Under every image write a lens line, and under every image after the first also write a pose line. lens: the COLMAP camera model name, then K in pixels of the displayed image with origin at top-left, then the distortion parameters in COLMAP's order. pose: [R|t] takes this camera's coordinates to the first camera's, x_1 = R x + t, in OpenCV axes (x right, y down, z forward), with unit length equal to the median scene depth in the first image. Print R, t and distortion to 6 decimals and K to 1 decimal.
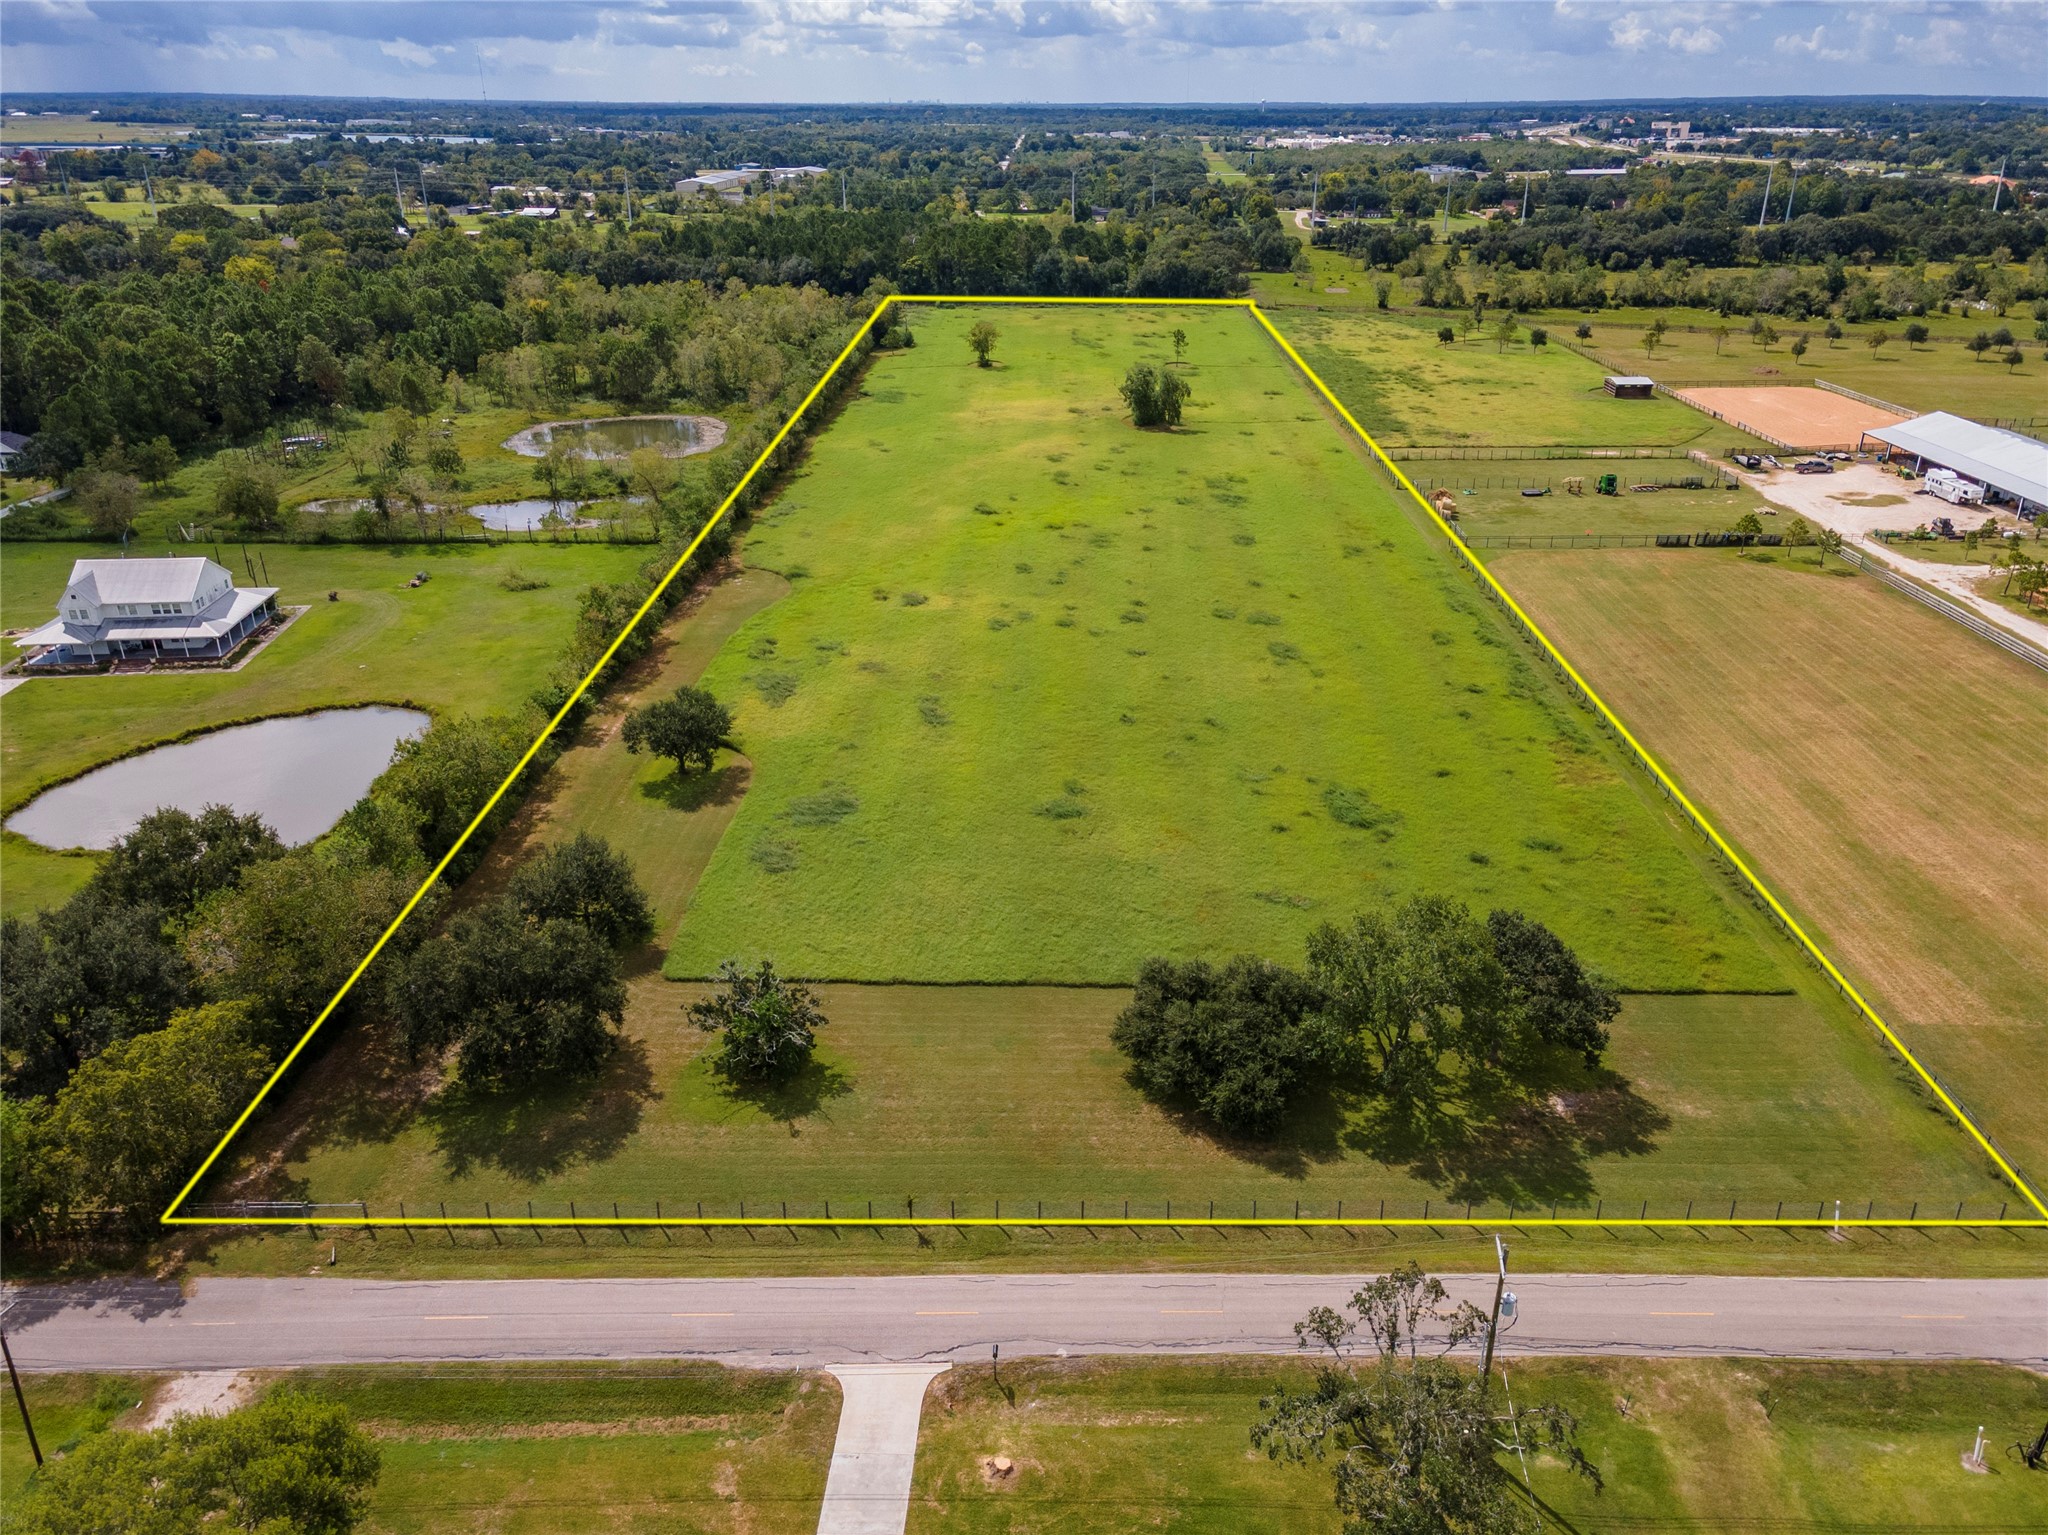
lens RADIAL K [[1481.8, 0, 1038.0], [0, 1481.8, 764.9], [0, 0, 1]] dist [0.025764, 0.022555]
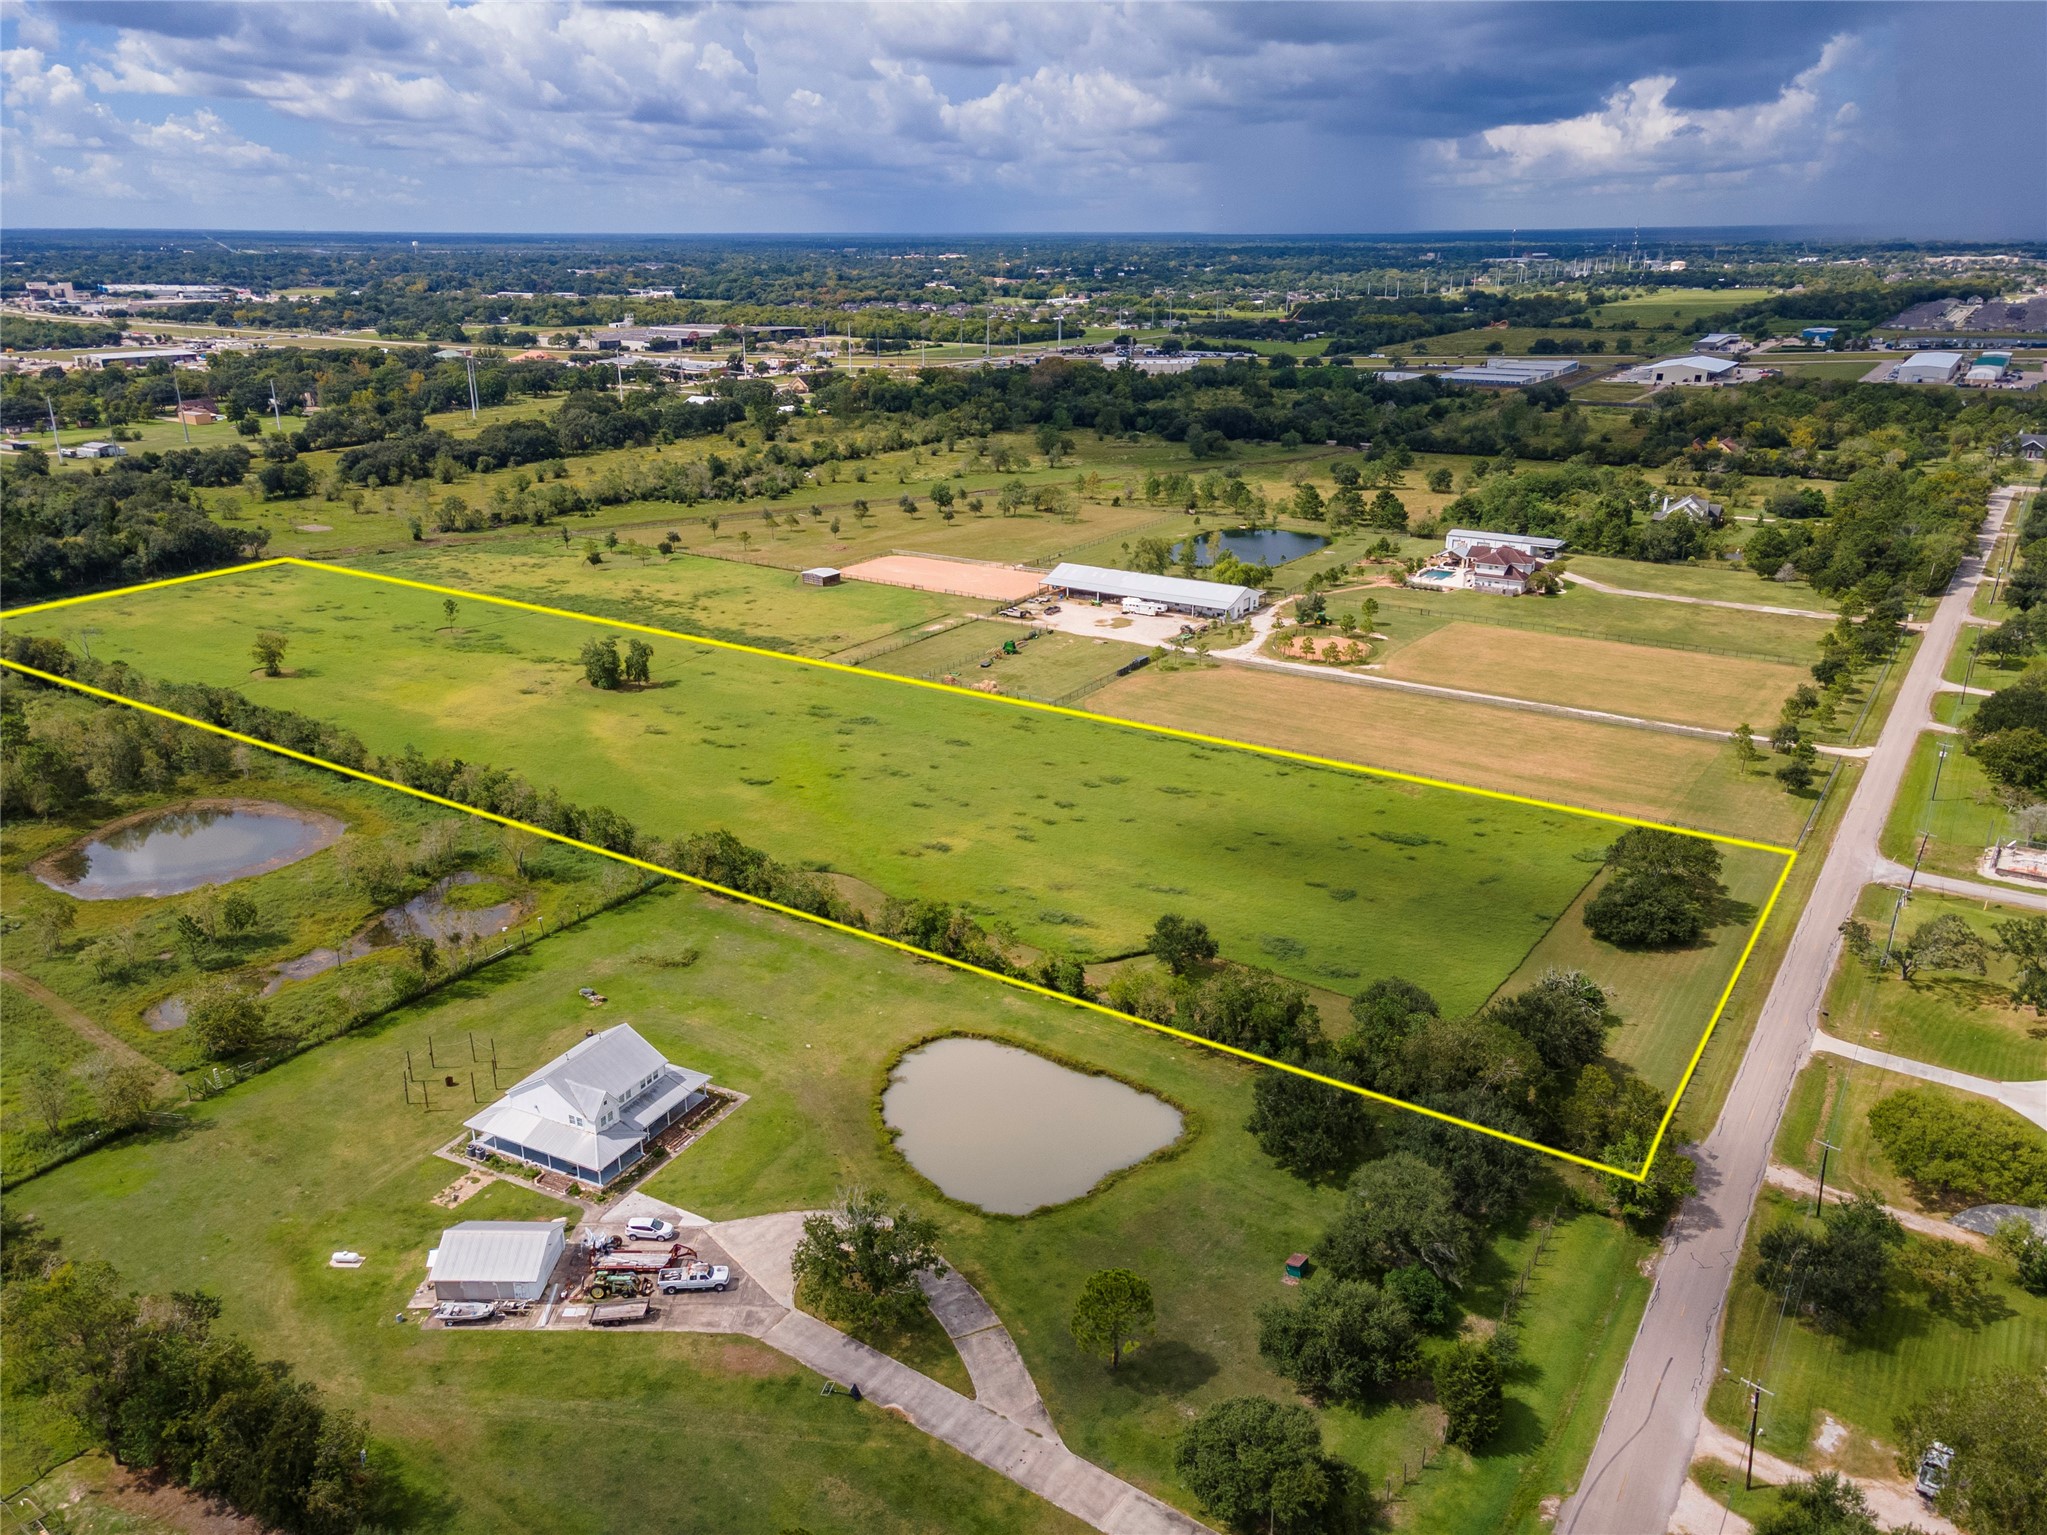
lens RADIAL K [[1507.7, 0, 981.7], [0, 1507.7, 830.2], [0, 0, 1]] dist [0.035470, -0.003838]
pose [[0.559818, -0.310431, 0.768268, -0.888270], [0.343655, 0.930654, 0.125633, -0.231854], [-0.753992, 0.193688, 0.627679, 0.130054]]
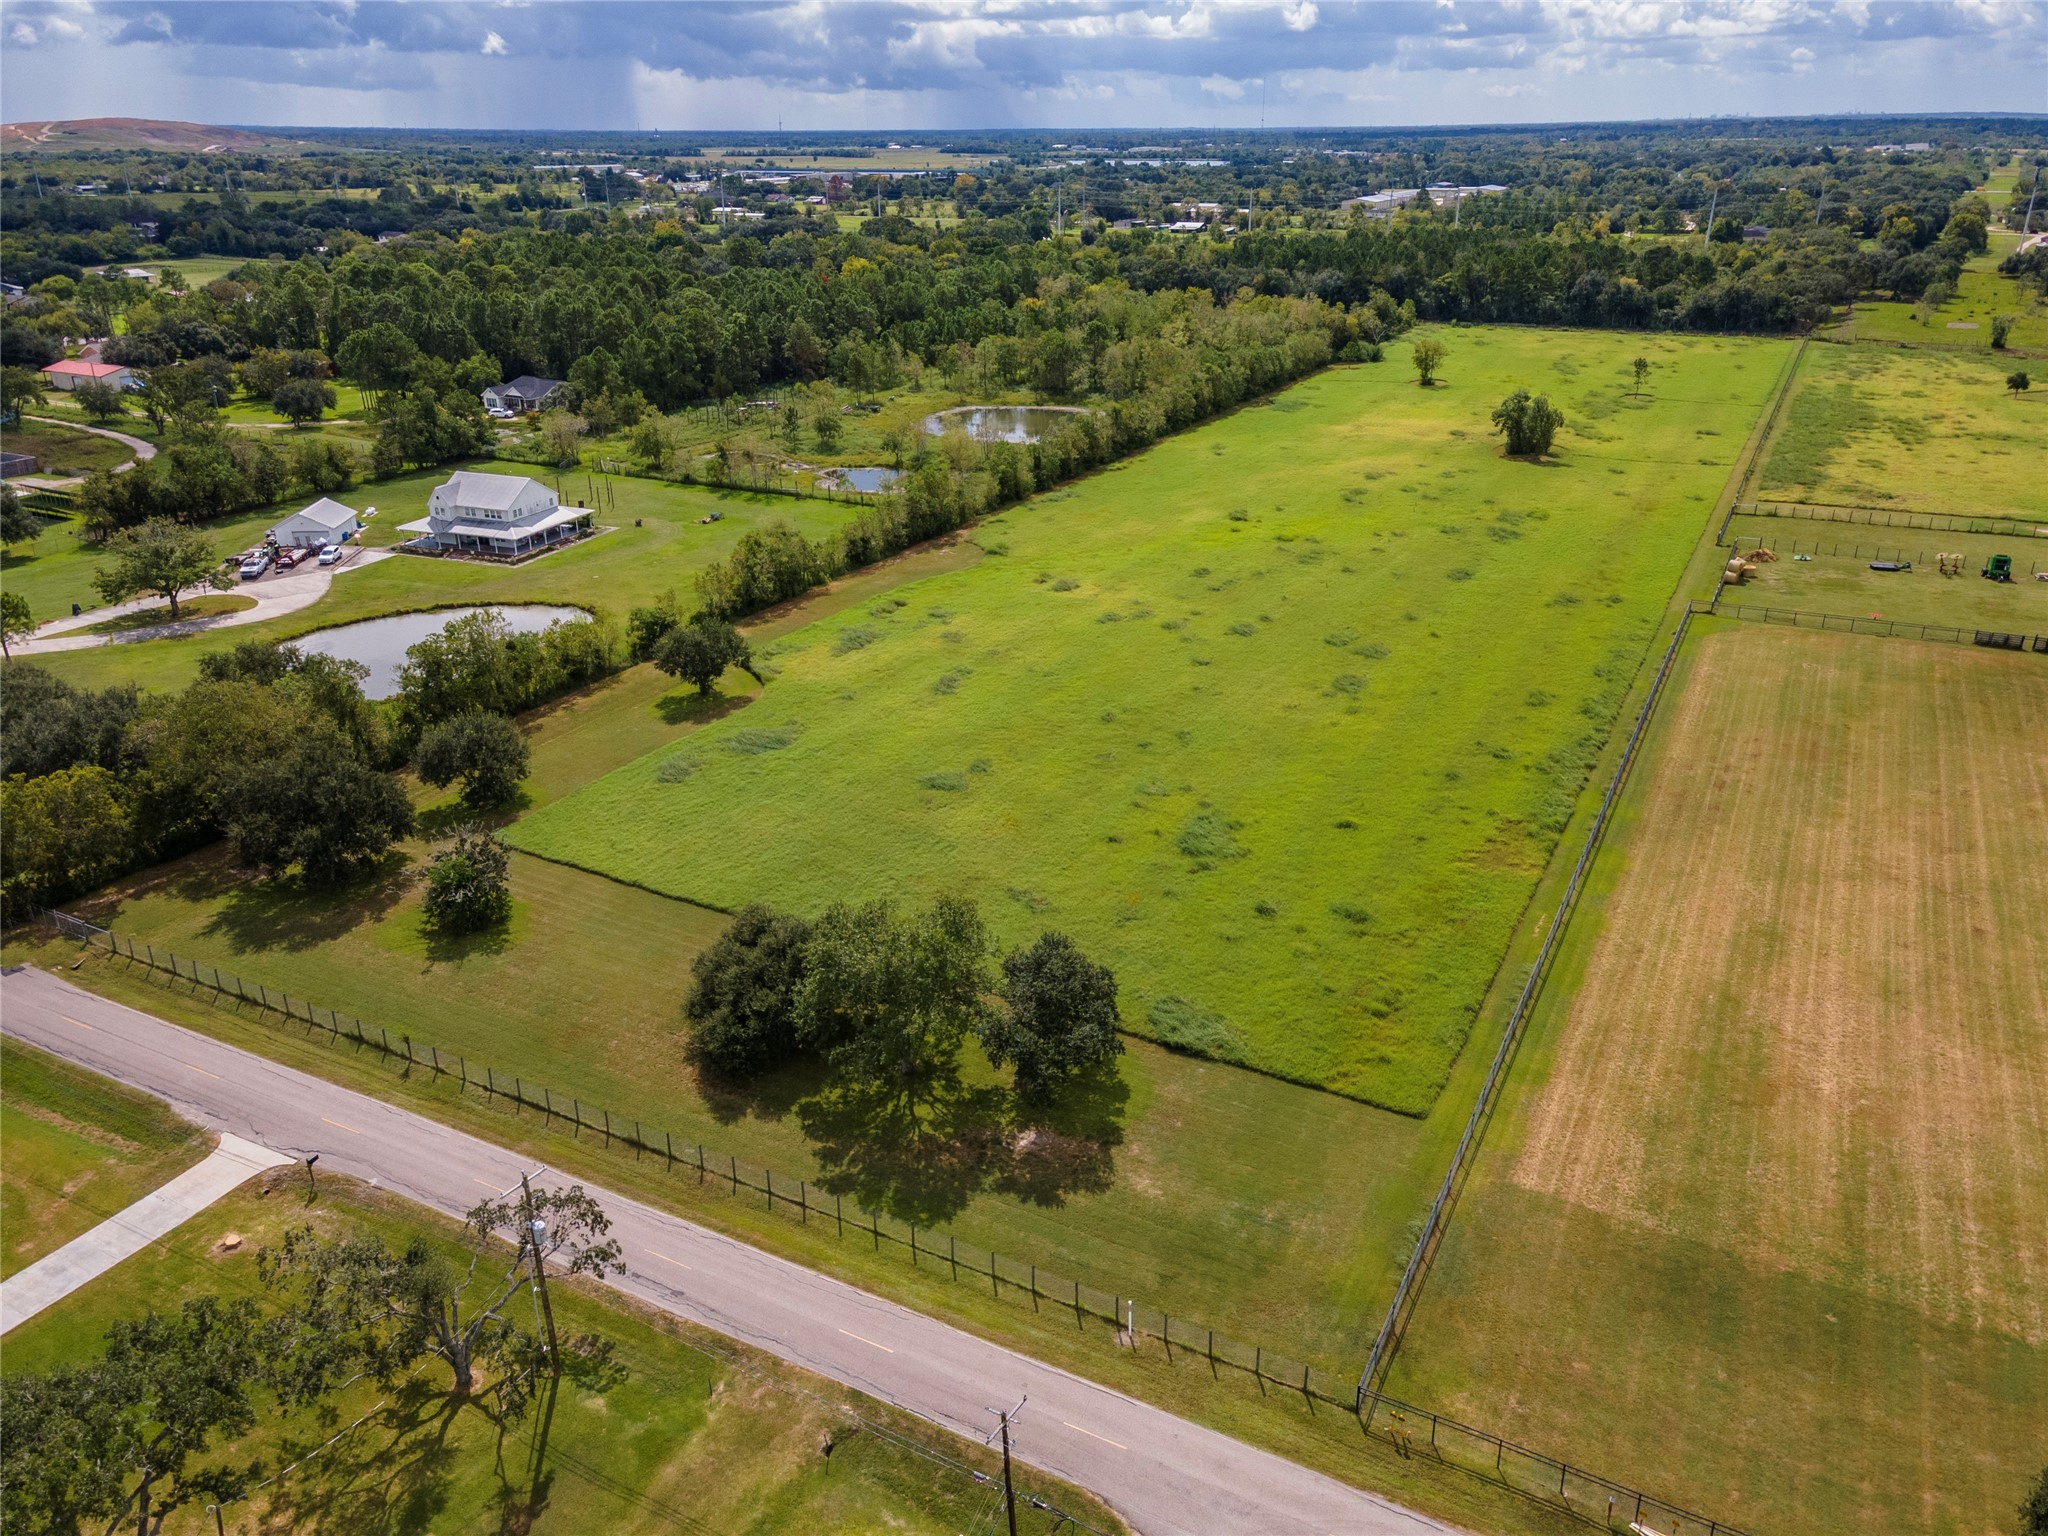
lens RADIAL K [[1448.2, 0, 1024.0], [0, 1448.2, 768.0], [0, 0, 1]] dist [0.010214, 0.056043]
pose [[0.885720, 0.181842, -0.427123, 0.293965], [-0.182820, 0.982368, 0.039119, -0.017350], [0.426706, 0.043438, 0.903347, 0.063172]]
